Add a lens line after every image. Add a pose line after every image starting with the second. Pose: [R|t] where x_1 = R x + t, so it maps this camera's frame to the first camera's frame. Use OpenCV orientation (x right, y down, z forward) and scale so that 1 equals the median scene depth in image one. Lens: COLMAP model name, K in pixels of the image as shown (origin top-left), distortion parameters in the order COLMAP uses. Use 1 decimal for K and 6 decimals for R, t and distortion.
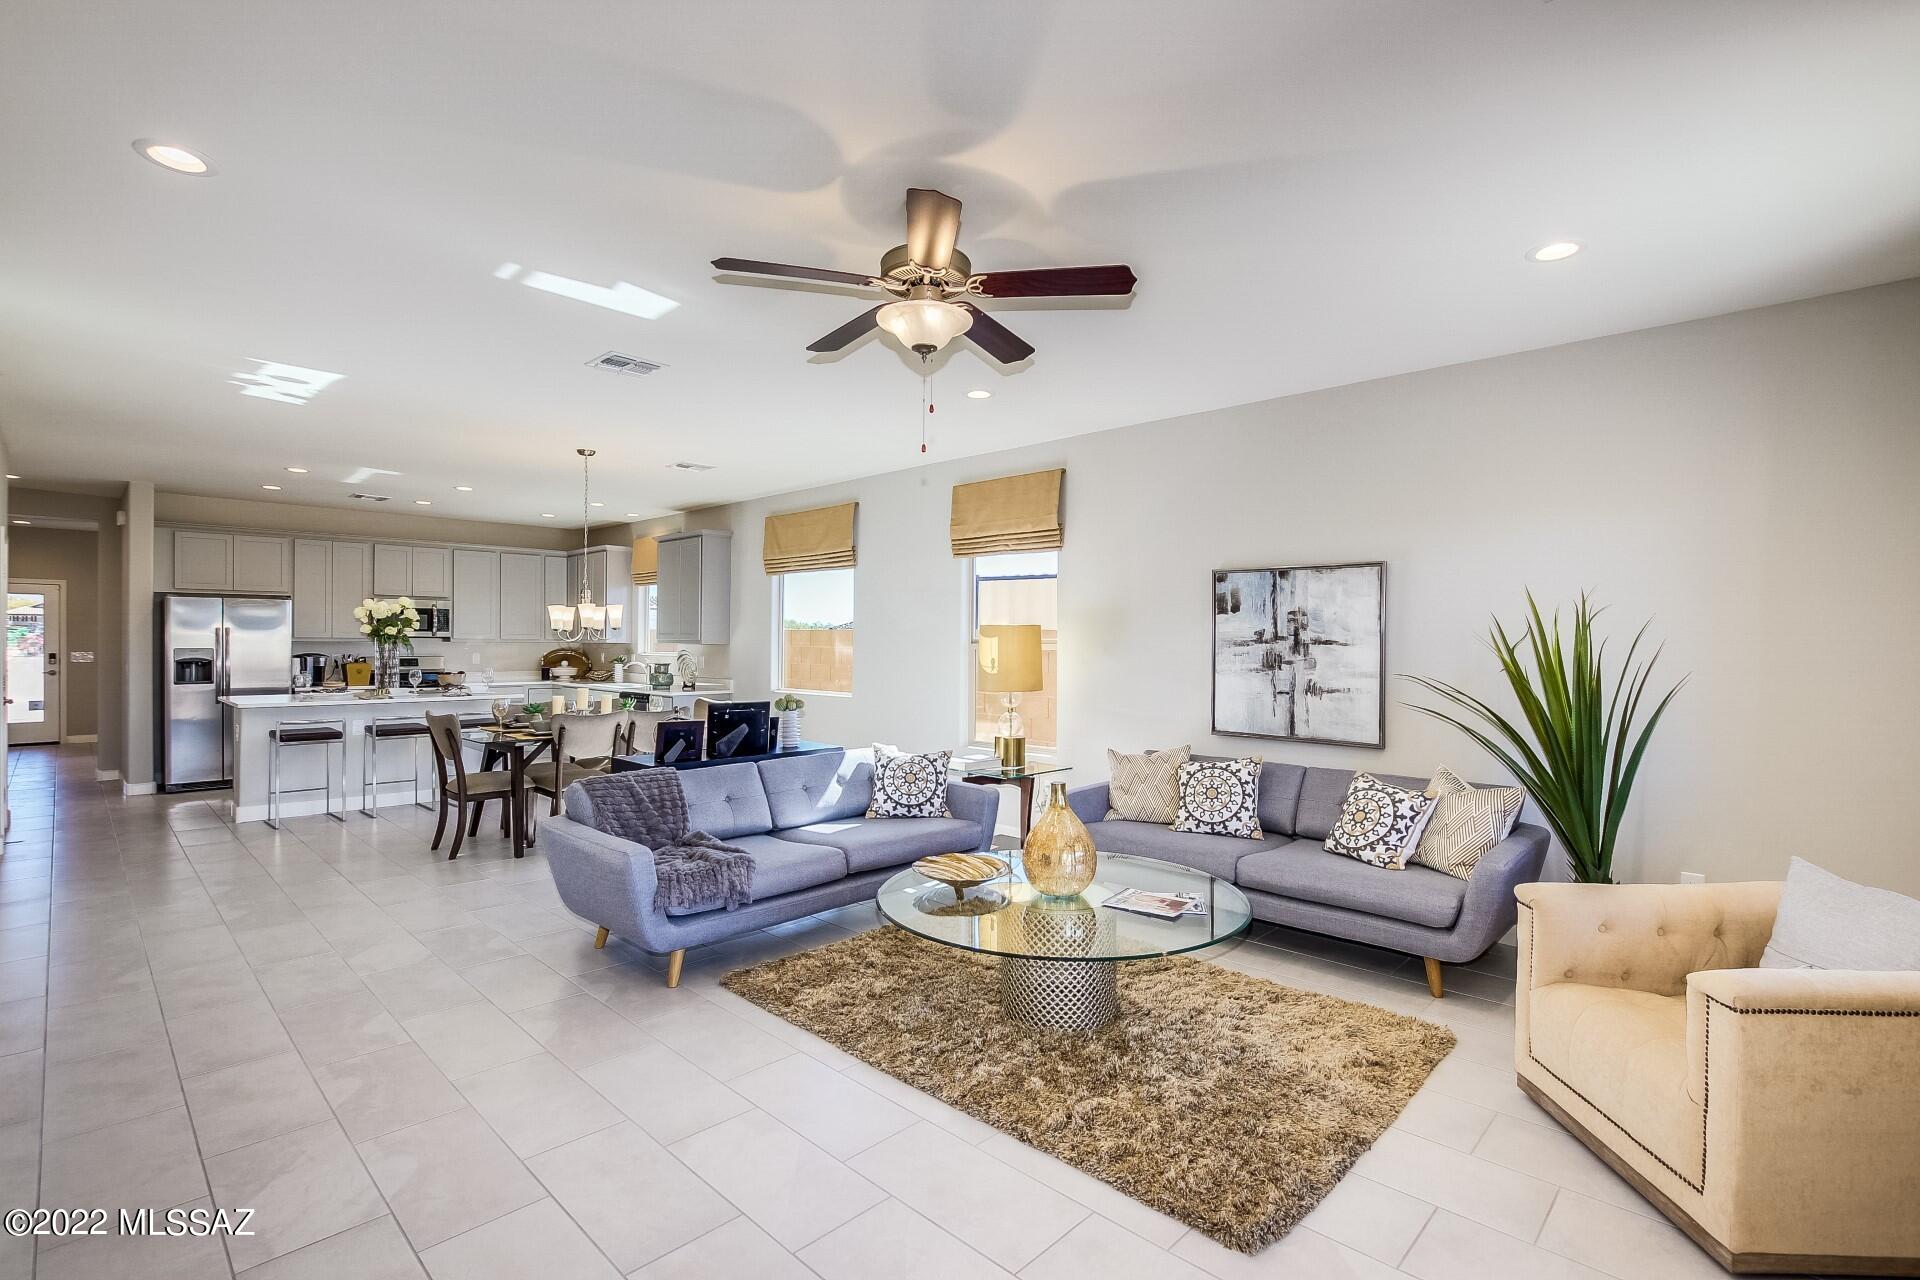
lens RADIAL K [[878.6, 0, 970.3], [0, 878.6, 645.5], [0, 0, 1]] dist [-0.017976, 0.000593]
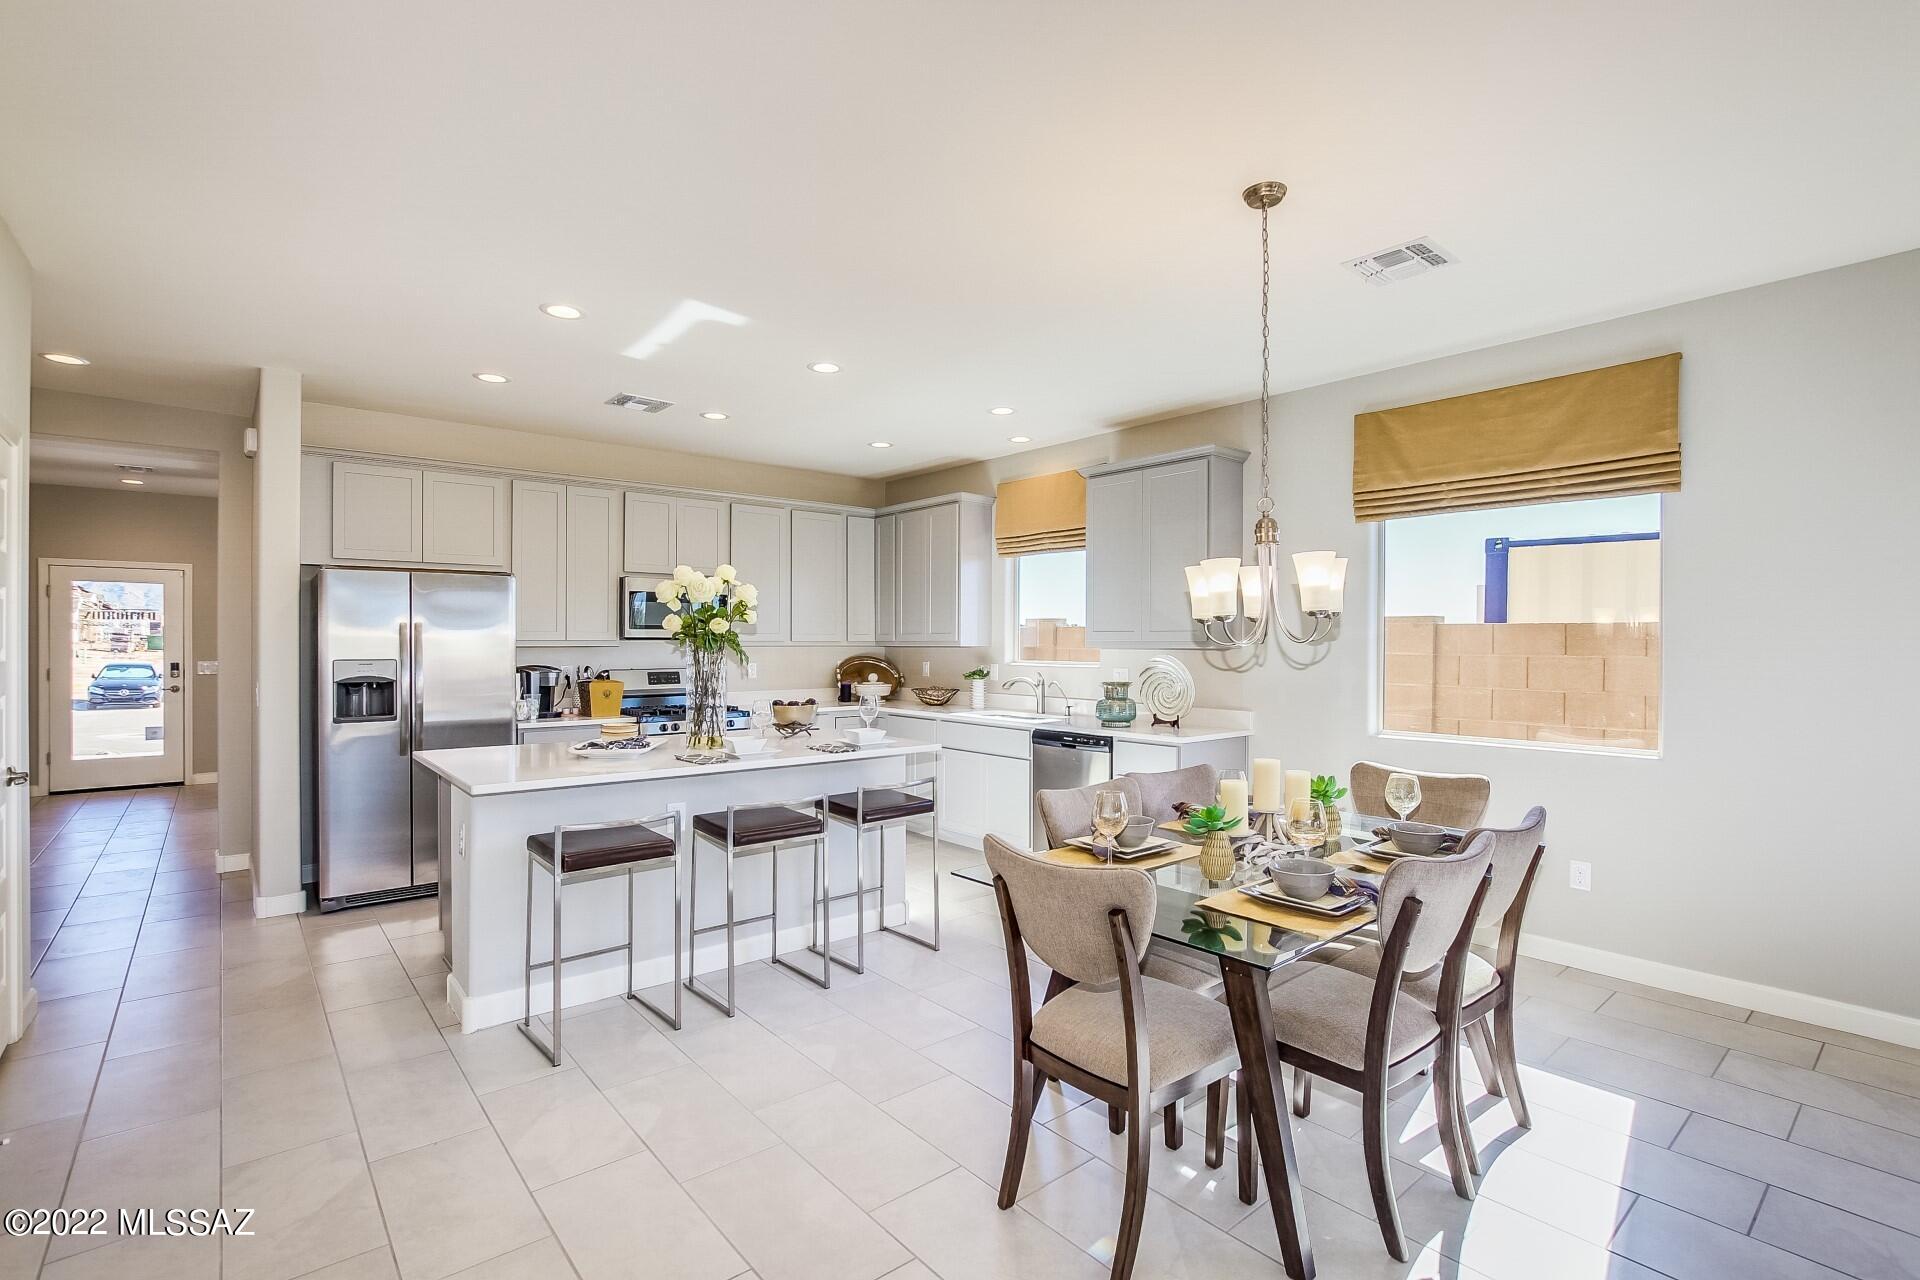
lens RADIAL K [[878.6, 0, 970.3], [0, 878.6, 645.5], [0, 0, 1]] dist [-0.017976, 0.000593]
pose [[0.994863, -0.003299, -0.101179, -0.396552], [0.003252, 0.999995, -0.000621, -0.003936], [0.101180, 0.000289, 0.994868, 0.421122]]
